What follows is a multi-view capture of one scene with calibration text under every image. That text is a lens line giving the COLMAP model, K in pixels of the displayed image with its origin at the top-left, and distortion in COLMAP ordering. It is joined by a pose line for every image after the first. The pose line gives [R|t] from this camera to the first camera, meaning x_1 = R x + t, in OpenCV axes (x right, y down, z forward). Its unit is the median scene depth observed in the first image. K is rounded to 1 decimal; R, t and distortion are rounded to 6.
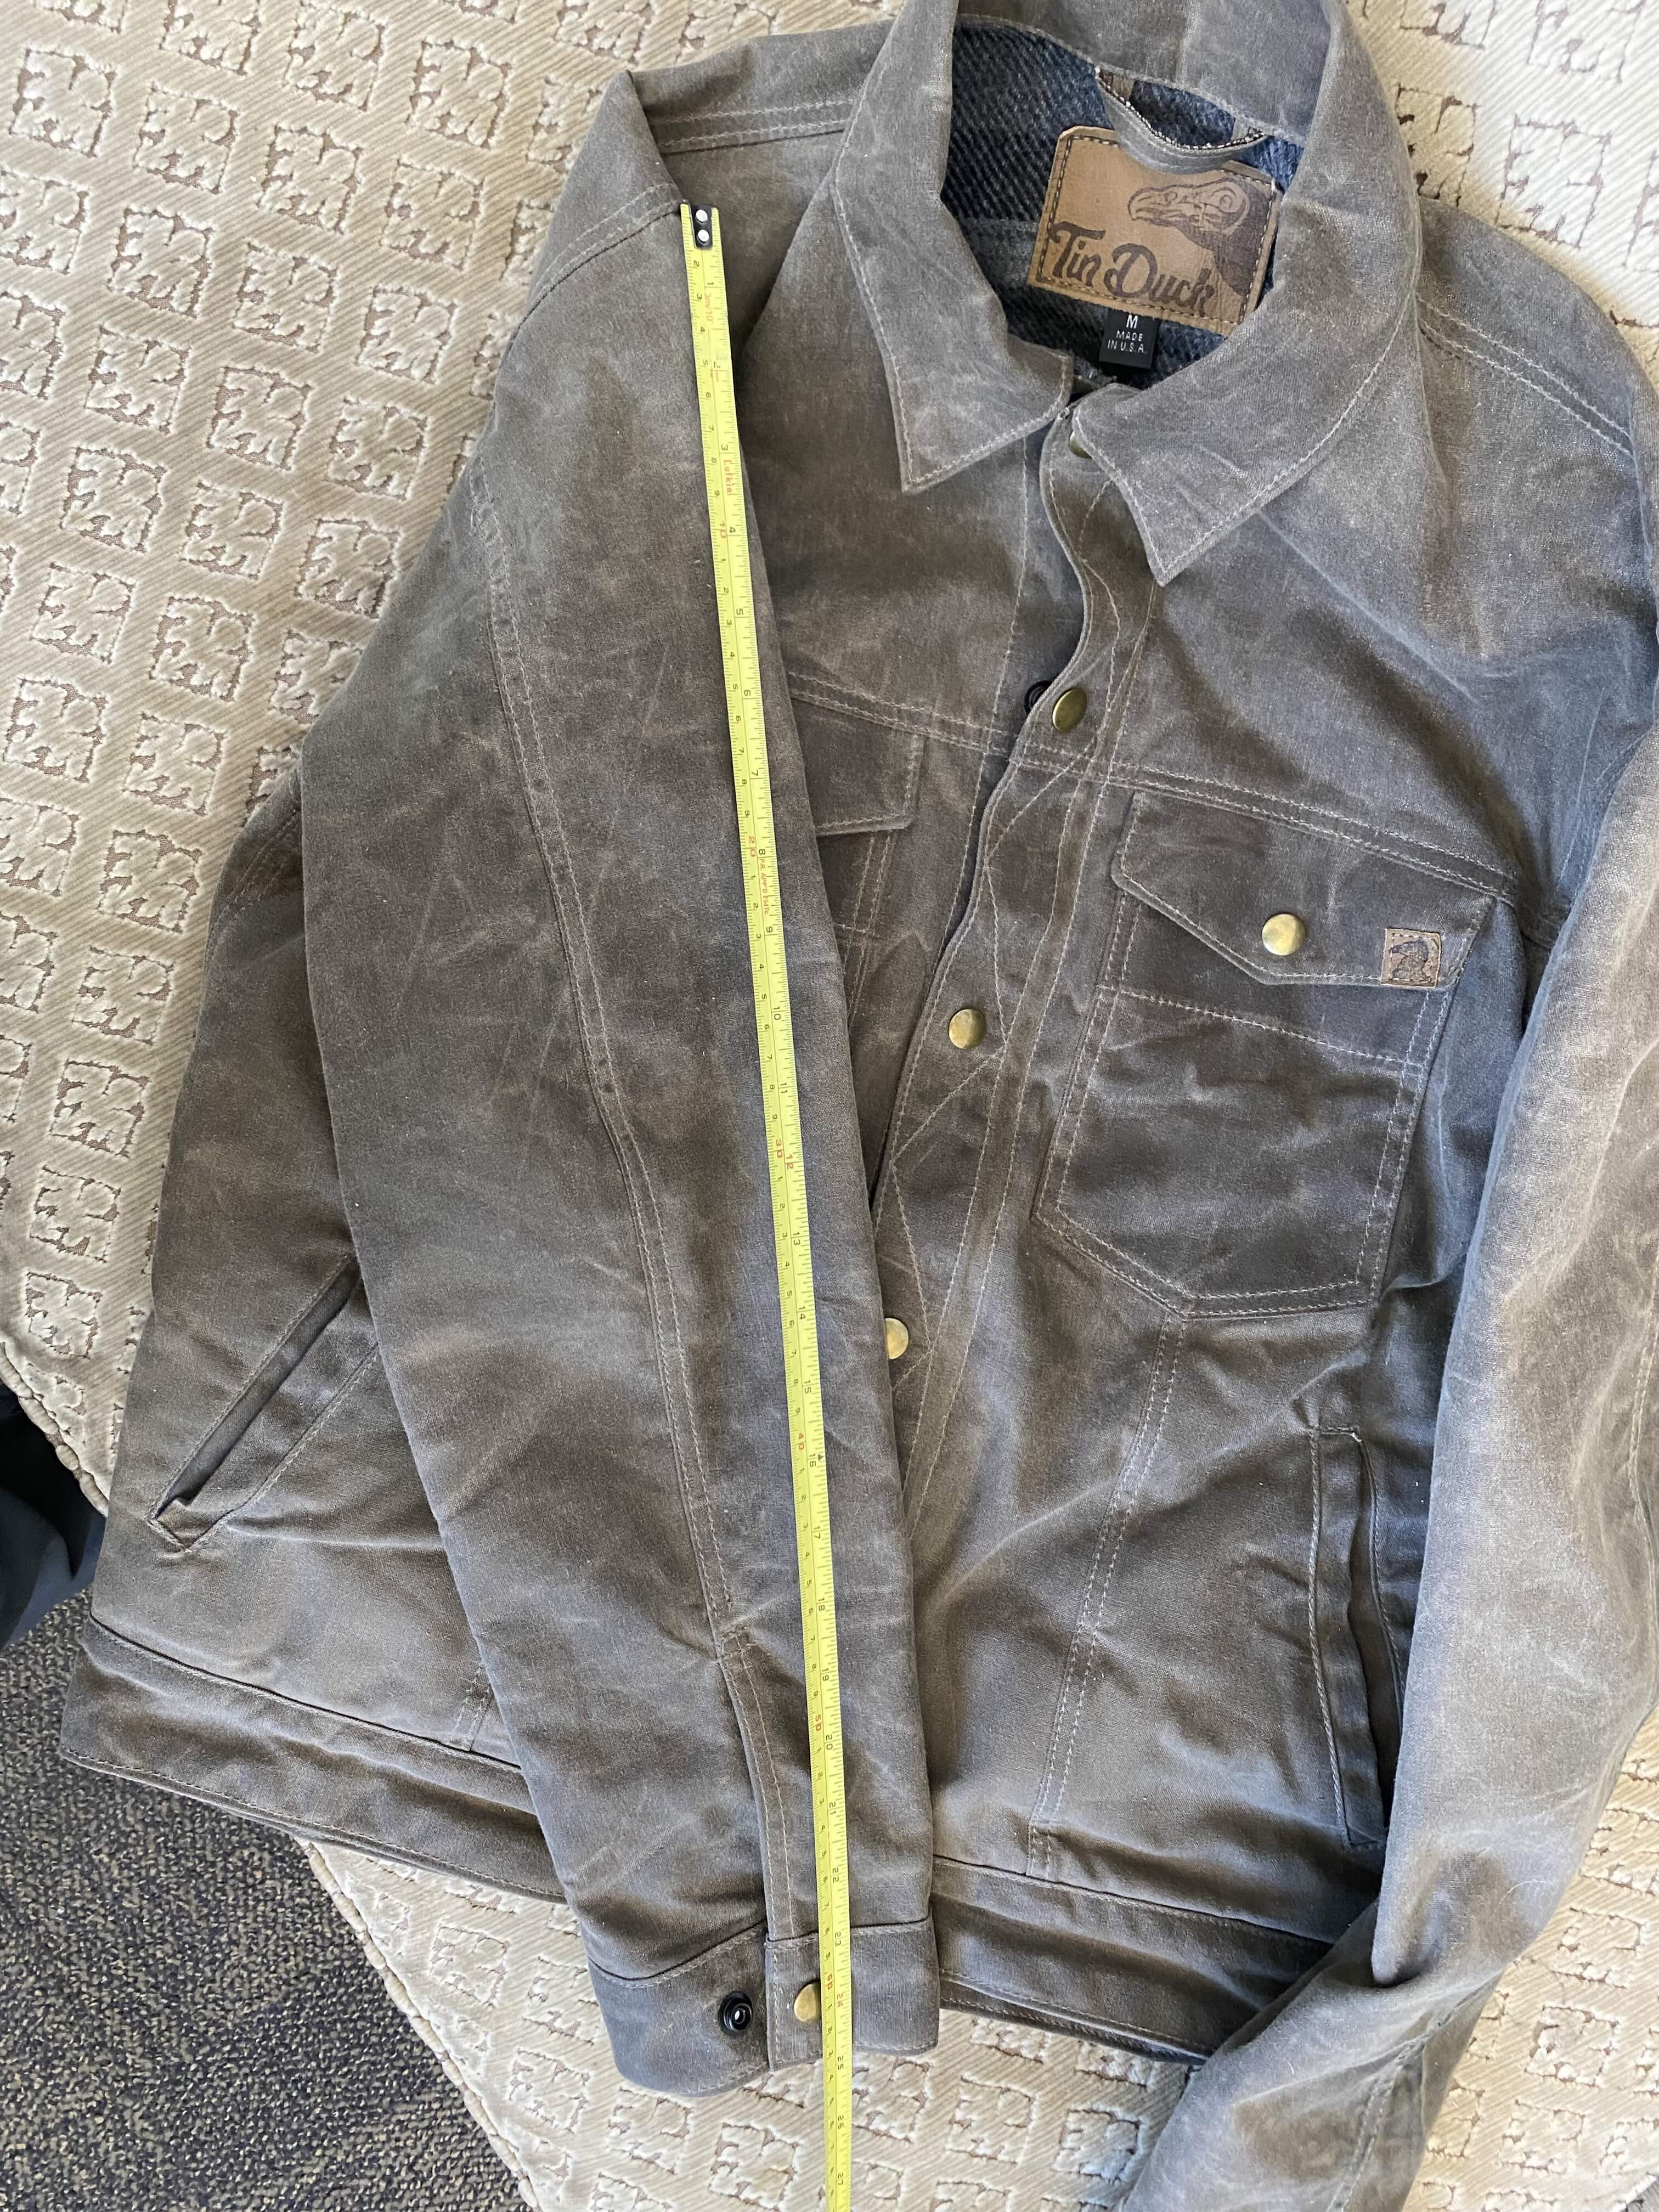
lens RADIAL K [[1682.3, 0, 829.5], [0, 1682.3, 1106.0], [0, 0, 1]] dist [0.002289, 0.060330]
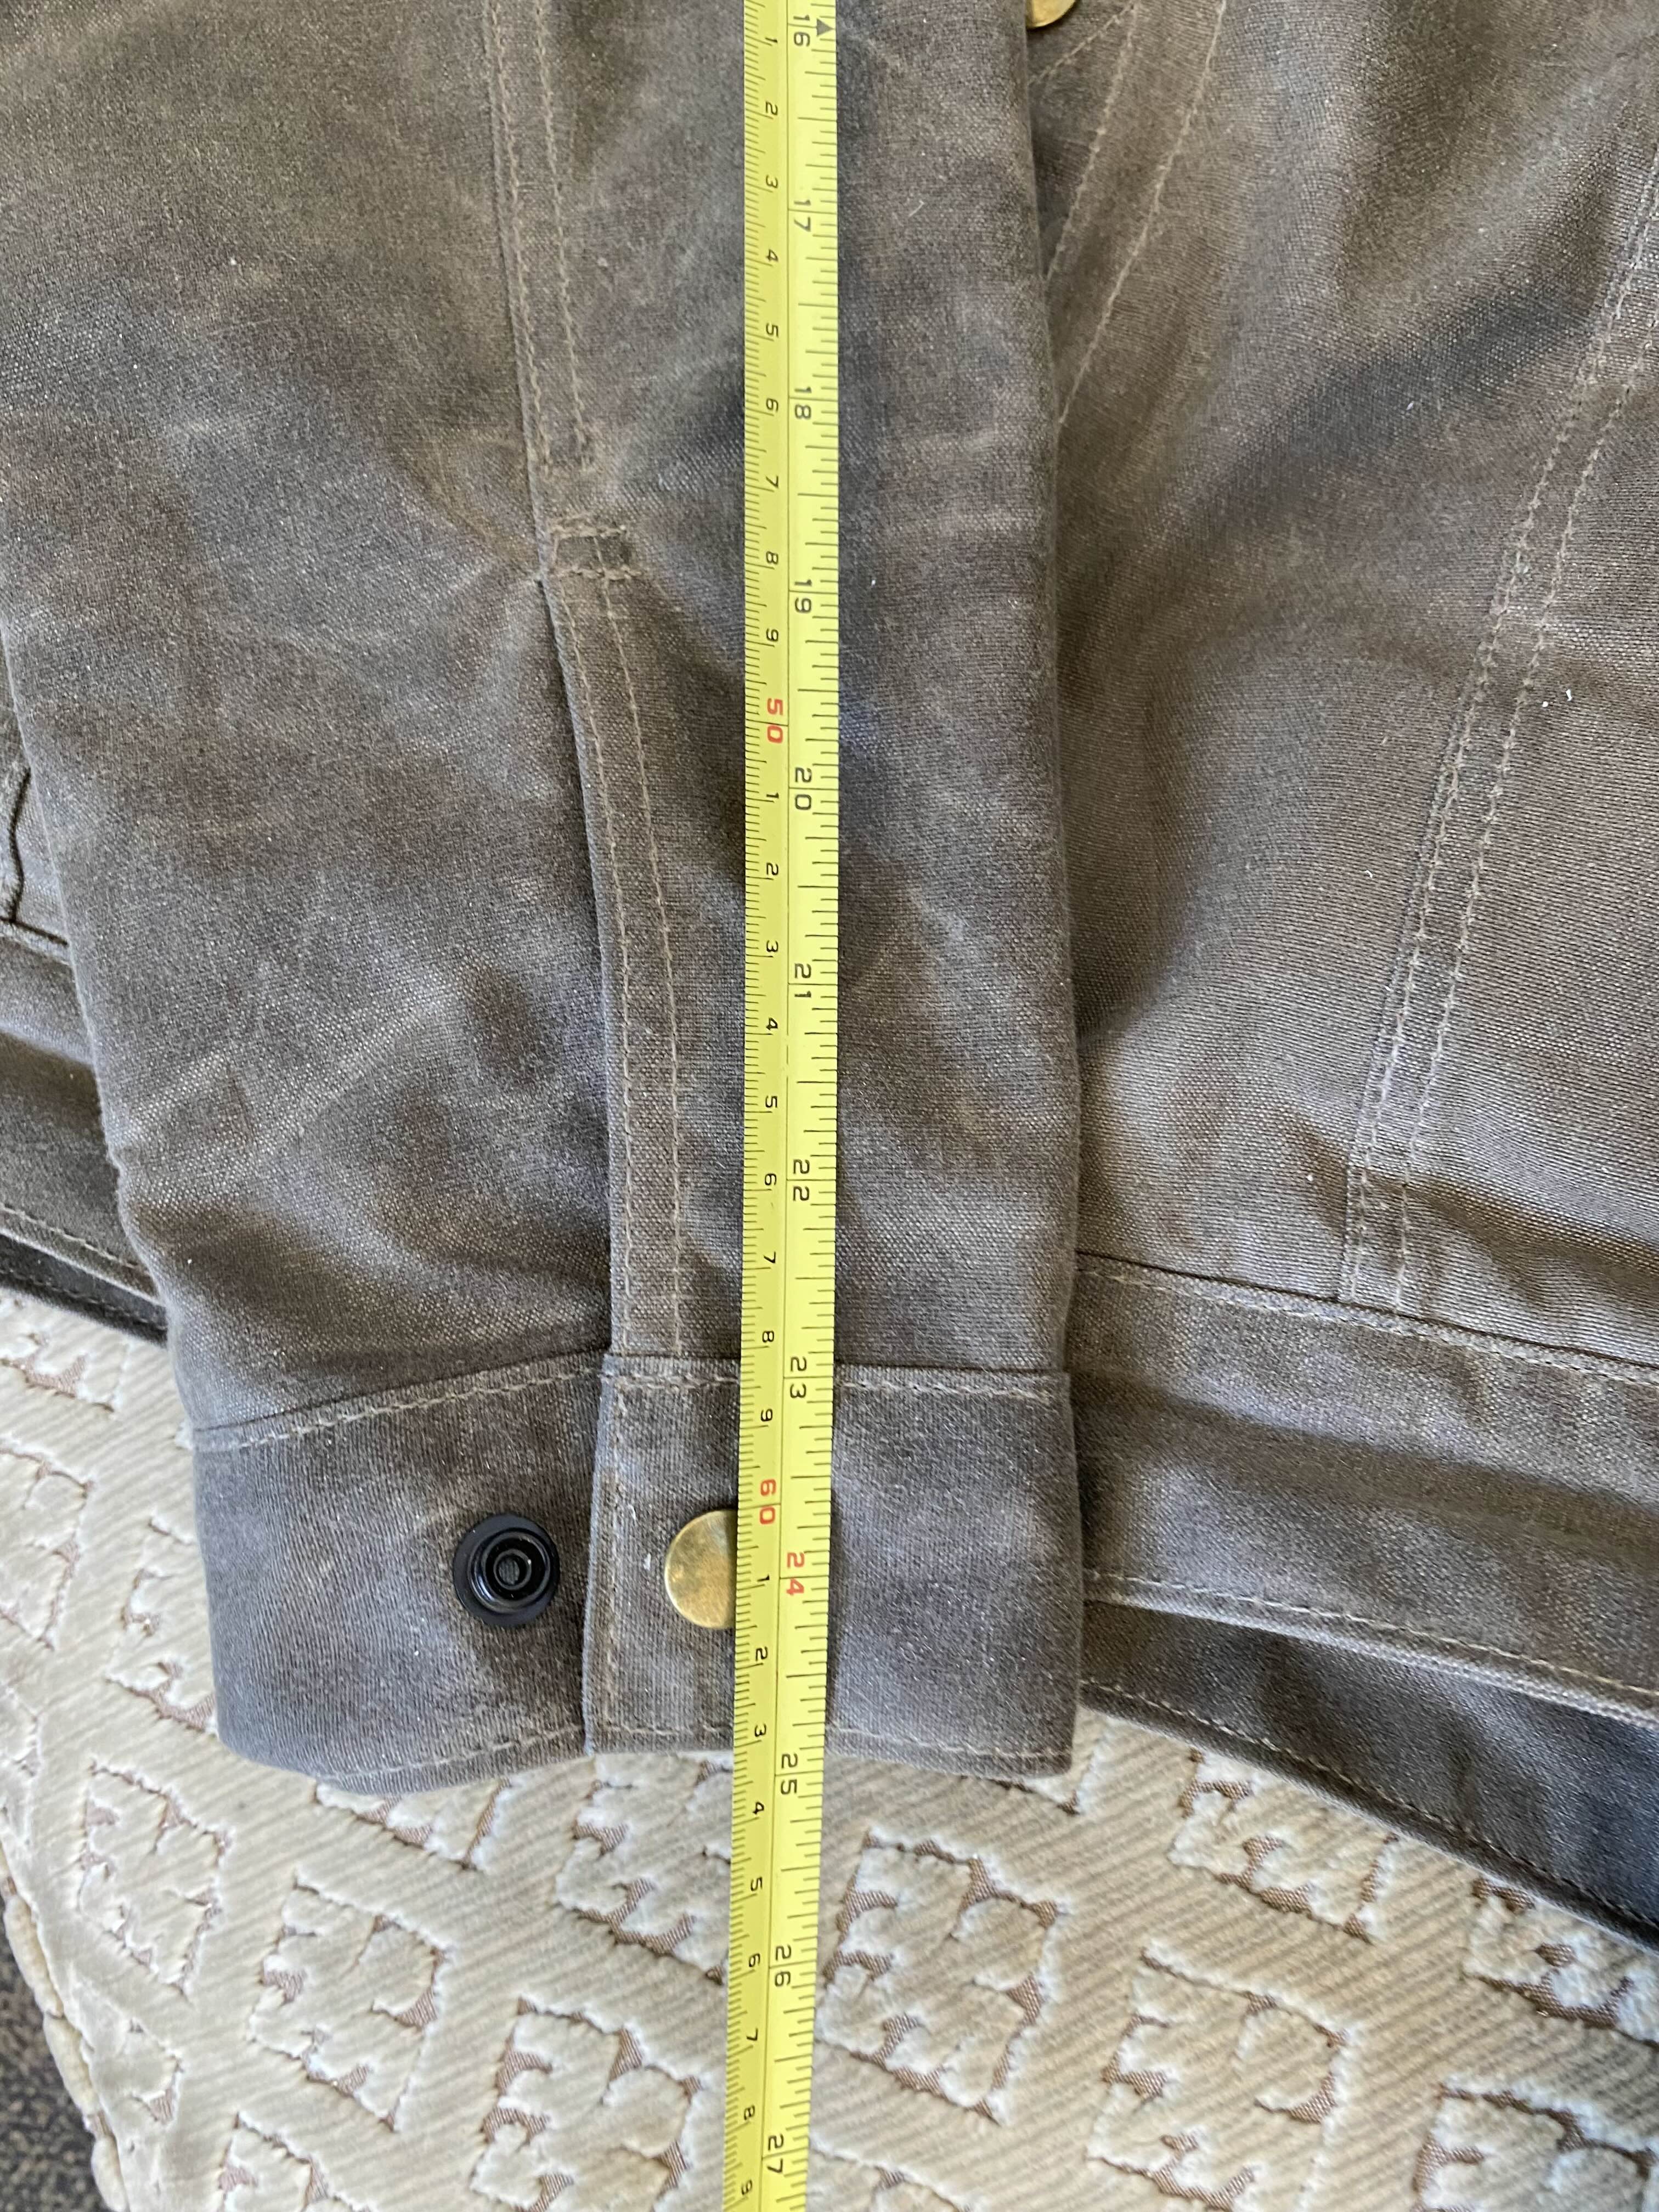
lens RADIAL K [[1655.8, 0, 872.3], [0, 1655.8, 1105.7], [0, 0, 1]] dist [-0.000781, 0.009669]
pose [[0.985026, 0.045302, -0.166348, 0.075123], [-0.079350, 0.975719, -0.204146, 0.493824], [0.153061, 0.214289, 0.964704, 0.631275]]
